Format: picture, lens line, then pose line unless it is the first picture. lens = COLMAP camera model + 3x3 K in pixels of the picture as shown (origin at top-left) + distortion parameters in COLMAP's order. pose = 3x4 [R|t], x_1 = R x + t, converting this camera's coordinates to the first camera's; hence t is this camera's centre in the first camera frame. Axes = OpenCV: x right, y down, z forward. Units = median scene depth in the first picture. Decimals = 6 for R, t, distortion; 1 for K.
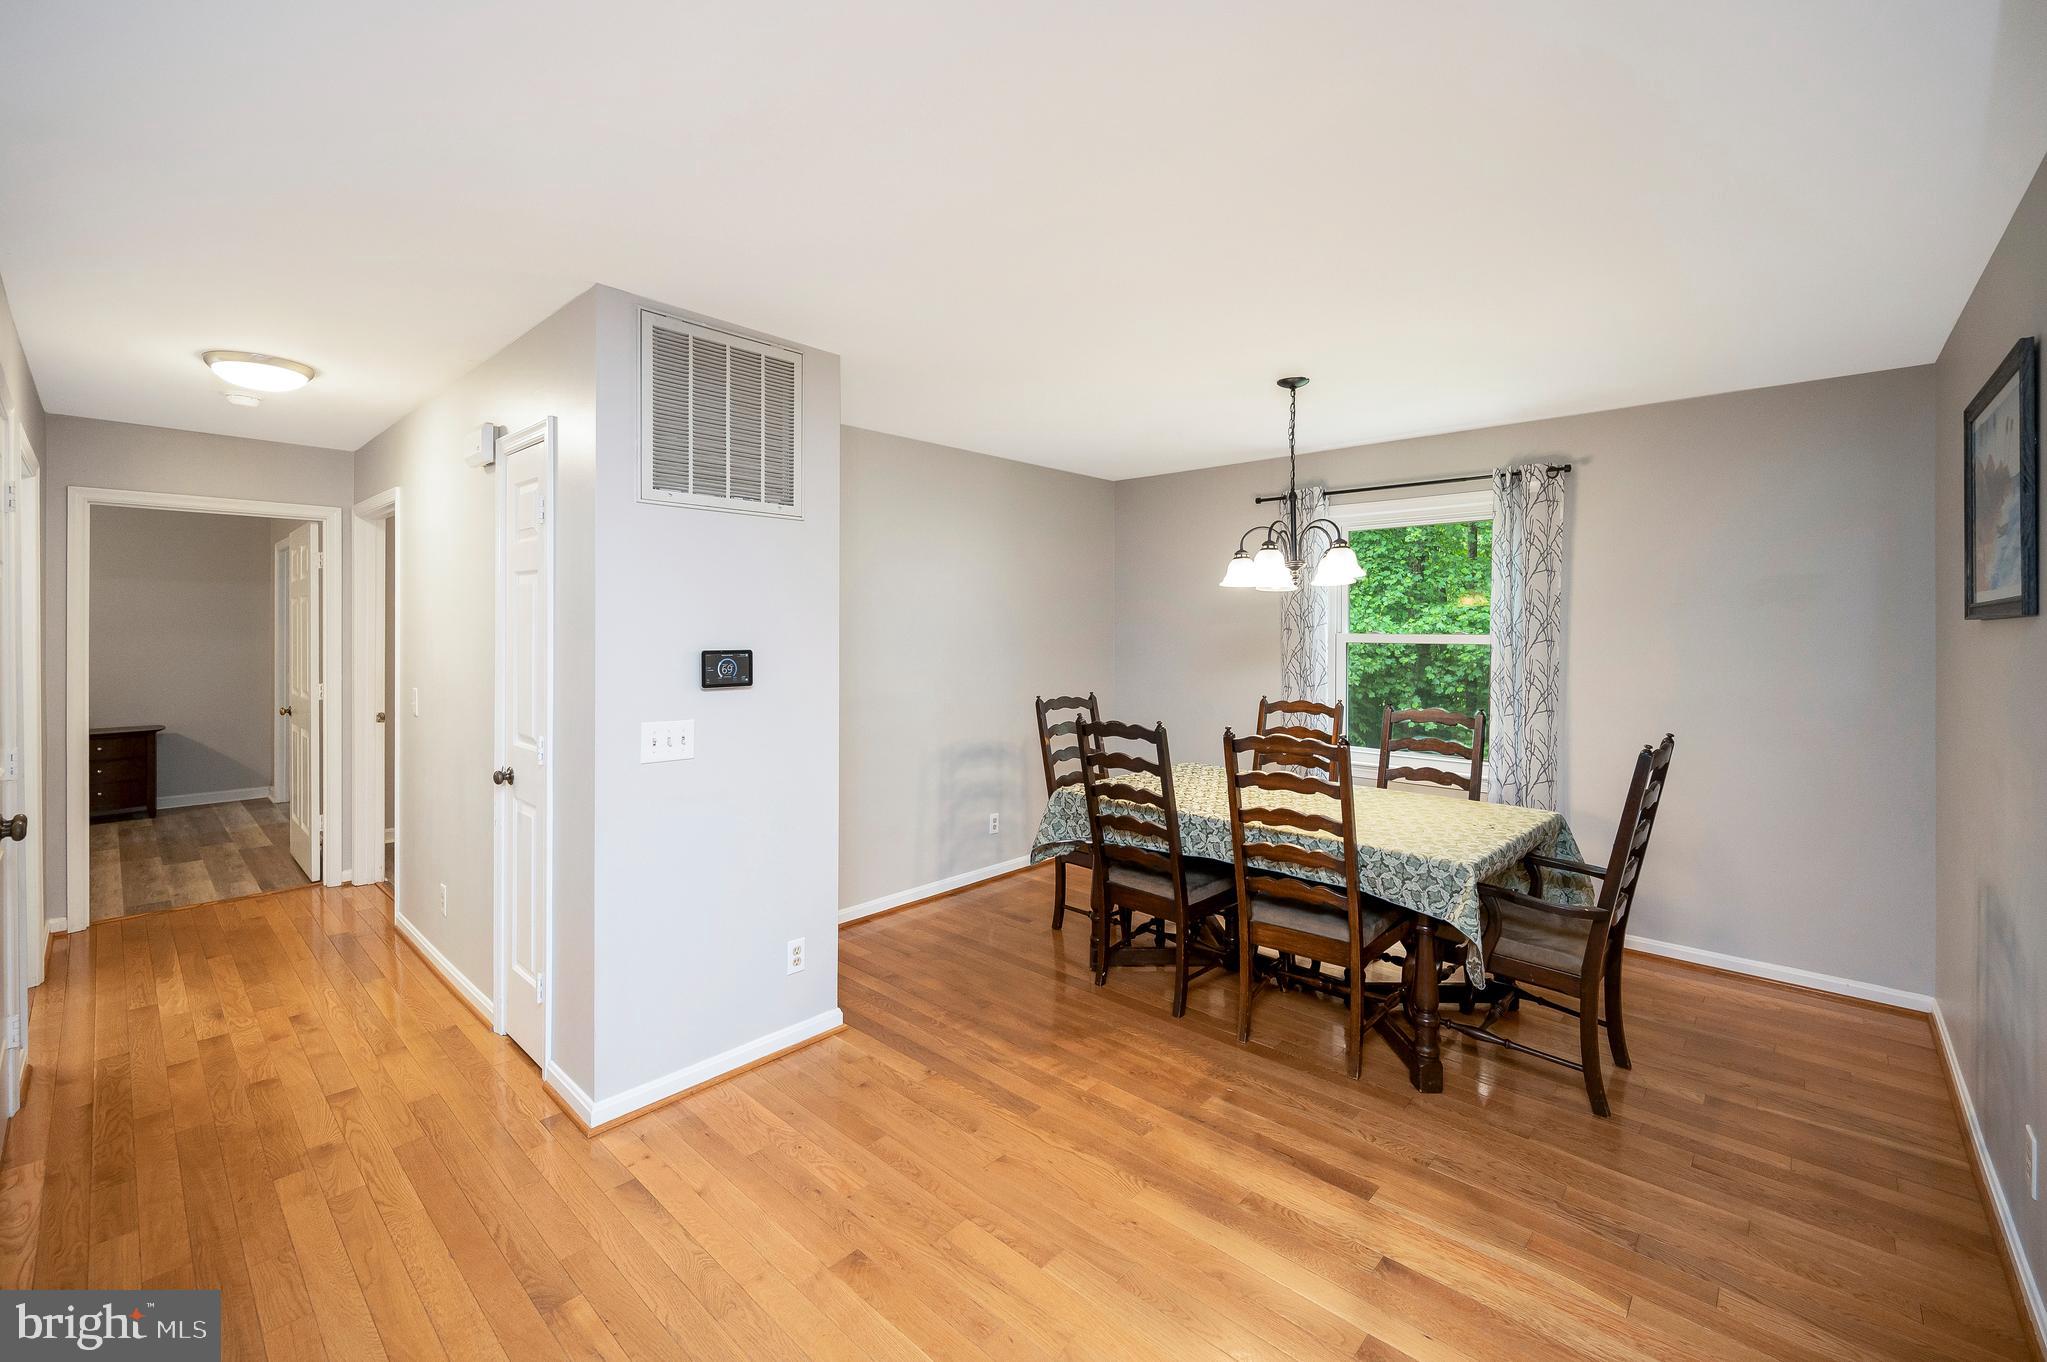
lens RADIAL K [[856.7, 0, 1046.8], [0, 856.7, 614.4], [0, 0, 1]] dist [0.001282, -0.003754]
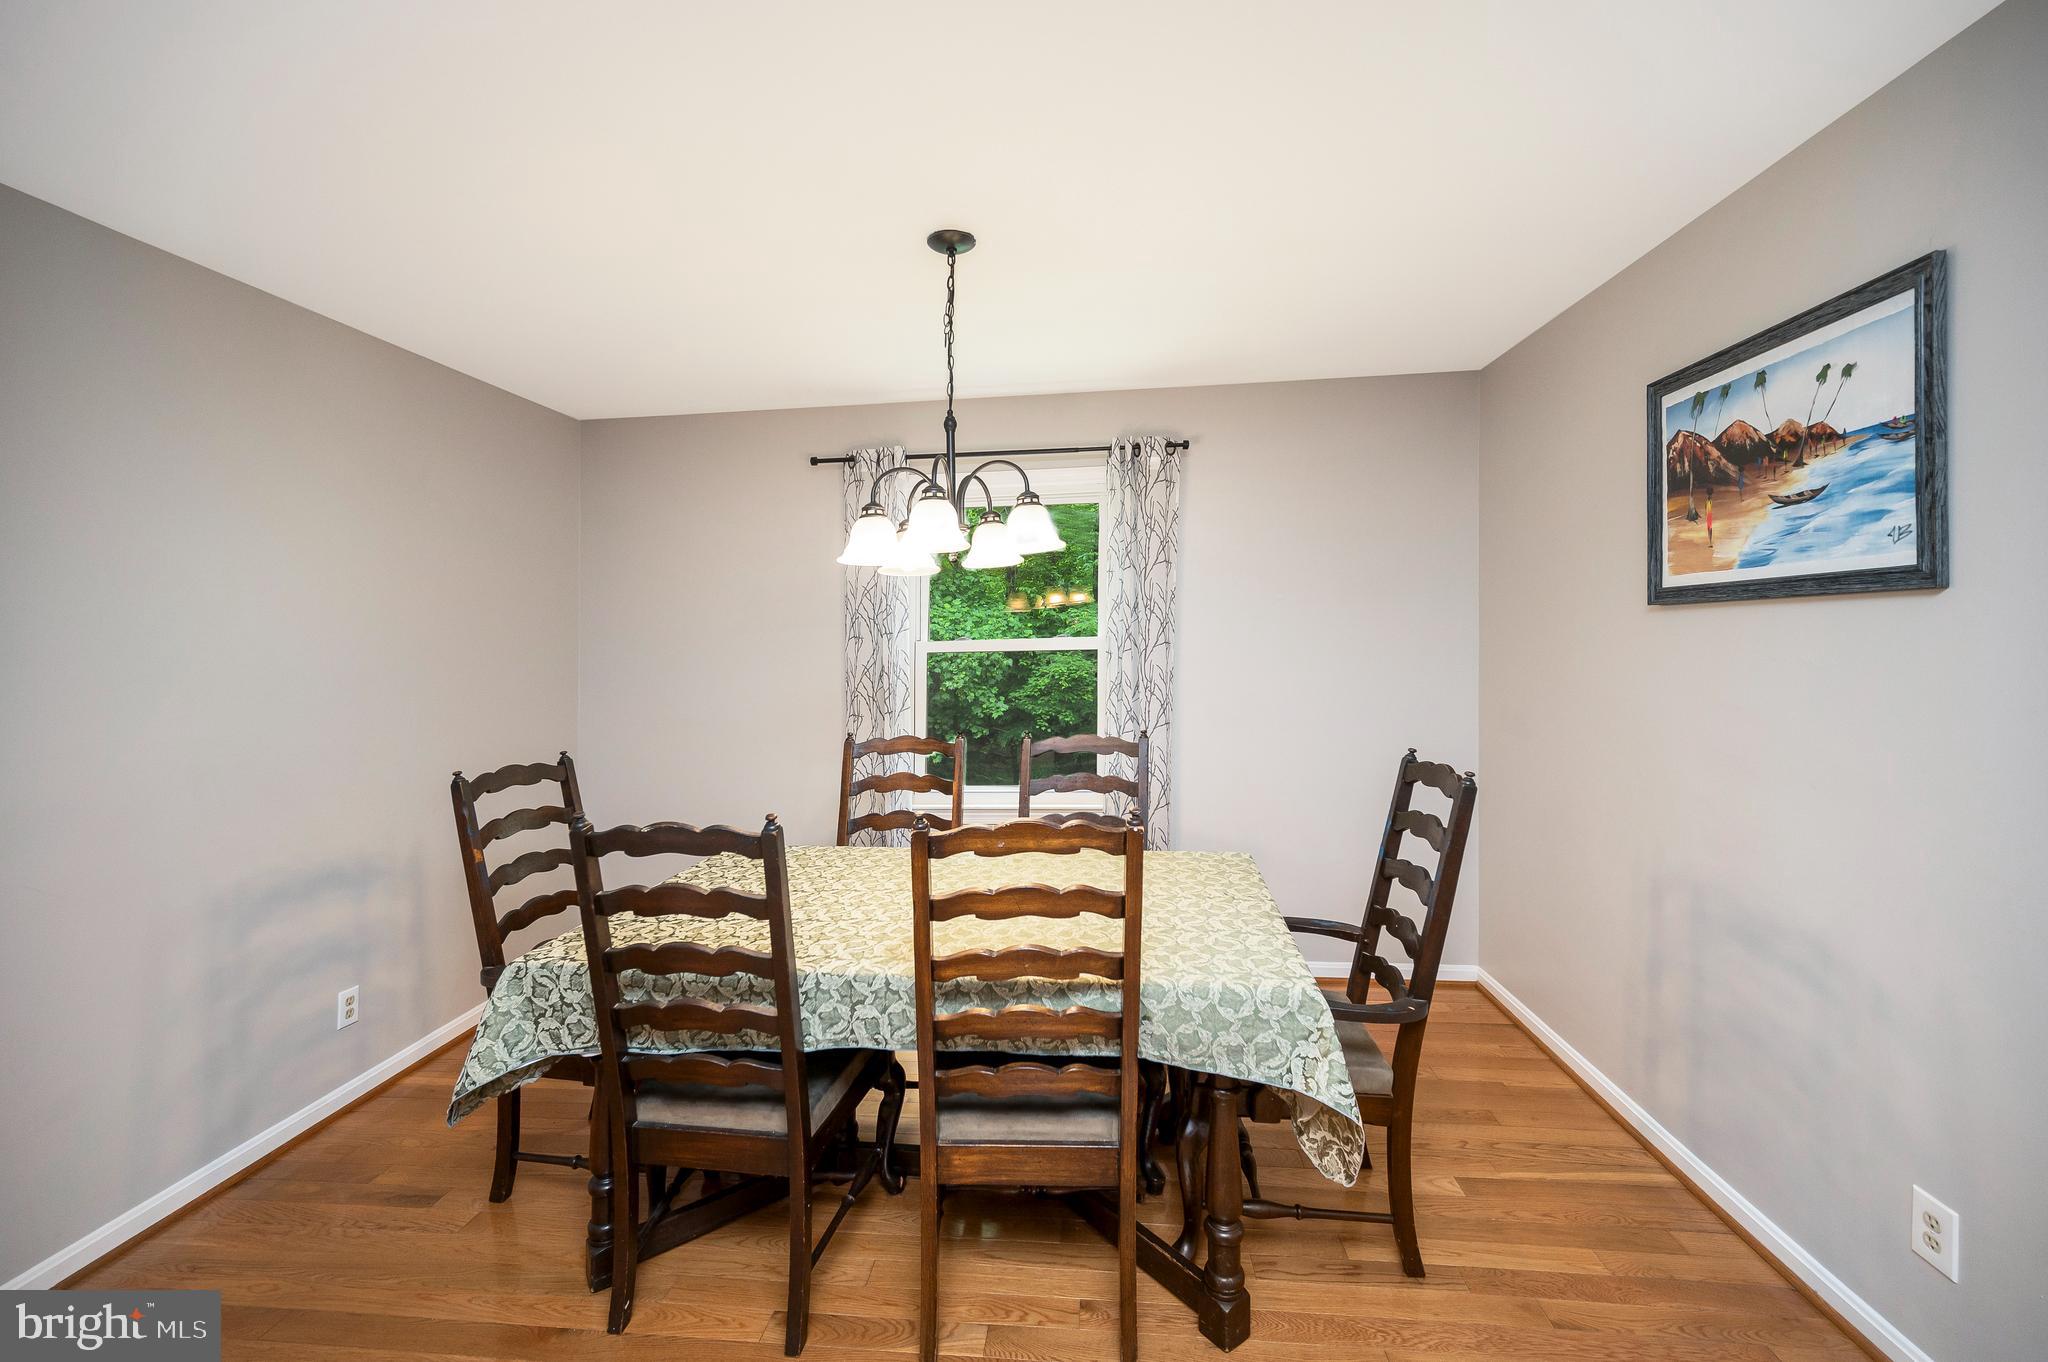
lens RADIAL K [[818.6, 0, 1013.6], [0, 818.6, 620.0], [0, 0, 1]] dist [0.010099, 0.000308]
pose [[0.812569, -0.010757, 0.582765, -0.031111], [0.018112, 0.999813, -0.006800, 0.012989], [-0.582583, 0.016080, 0.812612, 0.462732]]
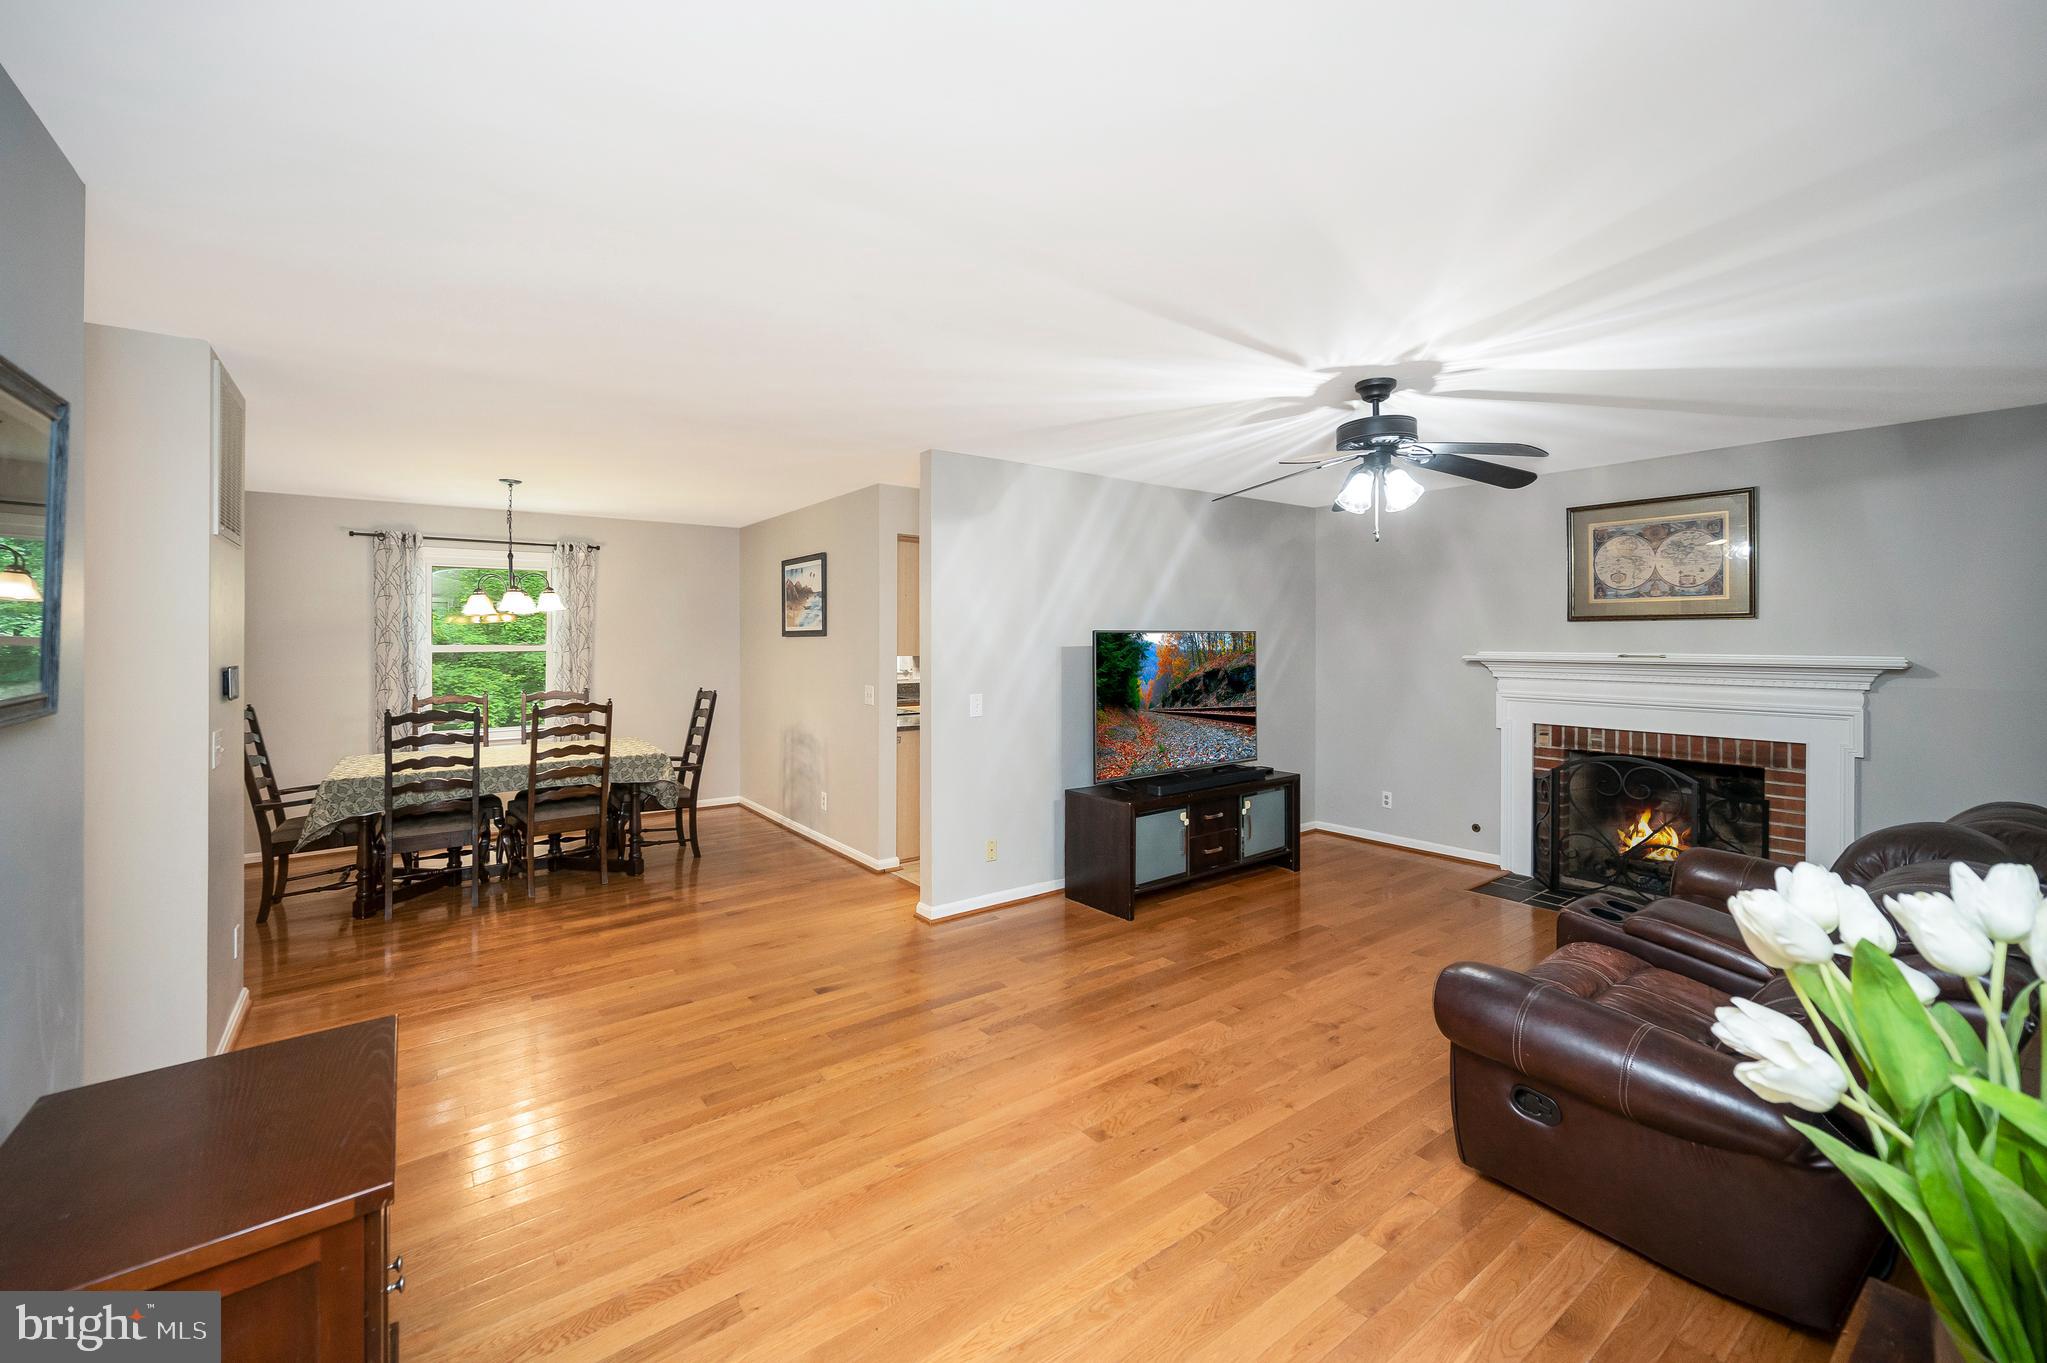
lens RADIAL K [[840.8, 0, 1022.5], [0, 840.8, 686.5], [0, 0, 1]] dist [-0.002099, 0.000017]
pose [[0.193194, -0.070889, 0.978596, -1.013842], [-0.012559, 0.997126, 0.074710, -0.030463], [-0.981080, -0.026724, 0.191748, -0.202697]]
